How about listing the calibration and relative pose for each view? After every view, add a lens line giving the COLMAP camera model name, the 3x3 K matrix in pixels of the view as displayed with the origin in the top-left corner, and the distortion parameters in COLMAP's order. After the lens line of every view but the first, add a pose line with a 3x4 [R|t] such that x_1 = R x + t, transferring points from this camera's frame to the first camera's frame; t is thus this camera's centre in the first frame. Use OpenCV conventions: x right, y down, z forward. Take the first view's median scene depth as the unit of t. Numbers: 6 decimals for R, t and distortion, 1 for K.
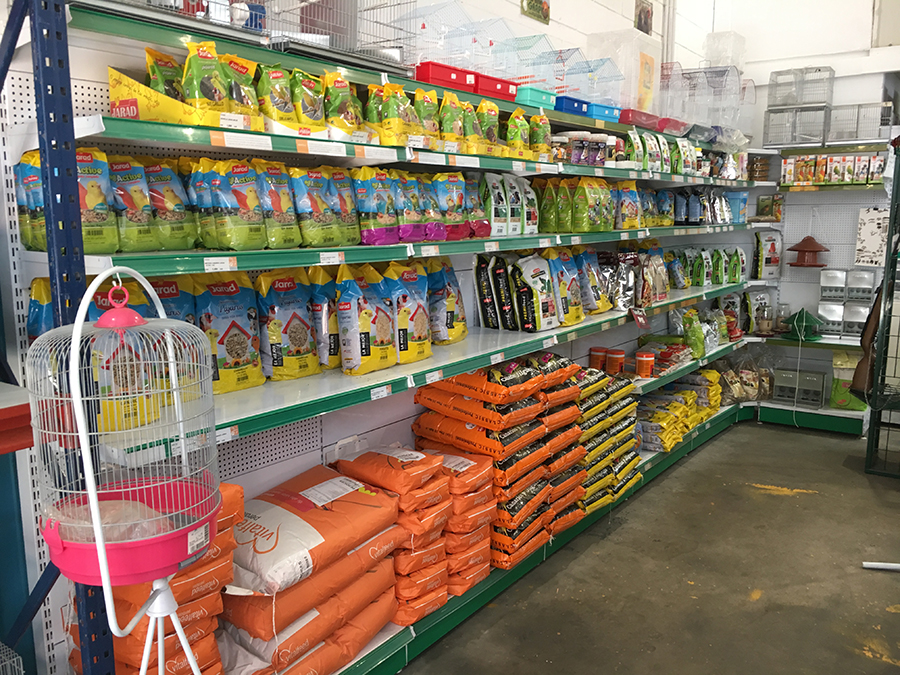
lens RADIAL K [[769.6, 0, 446.5], [0, 769.6, 339.3], [0, 0, 1]] dist [0.070566, -0.099810]
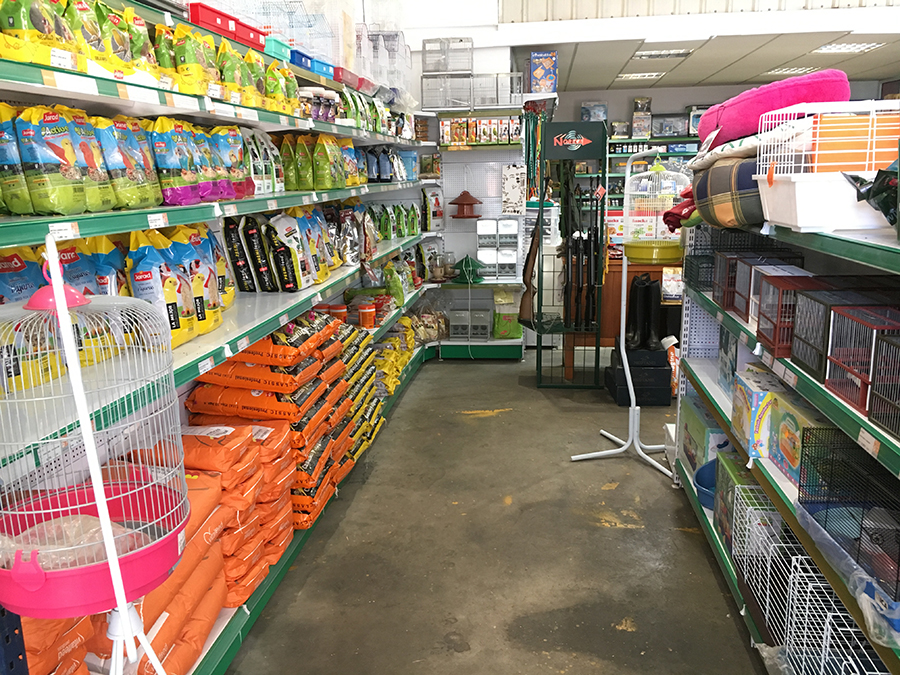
lens RADIAL K [[769.6, 0, 447.2], [0, 769.6, 339.0], [0, 0, 1]] dist [0.070566, -0.099810]
pose [[0.875427, -0.116610, 0.469074, -0.200760], [0.094076, 0.993010, 0.071286, -0.001253], [-0.474107, -0.018277, 0.880277, 0.034800]]
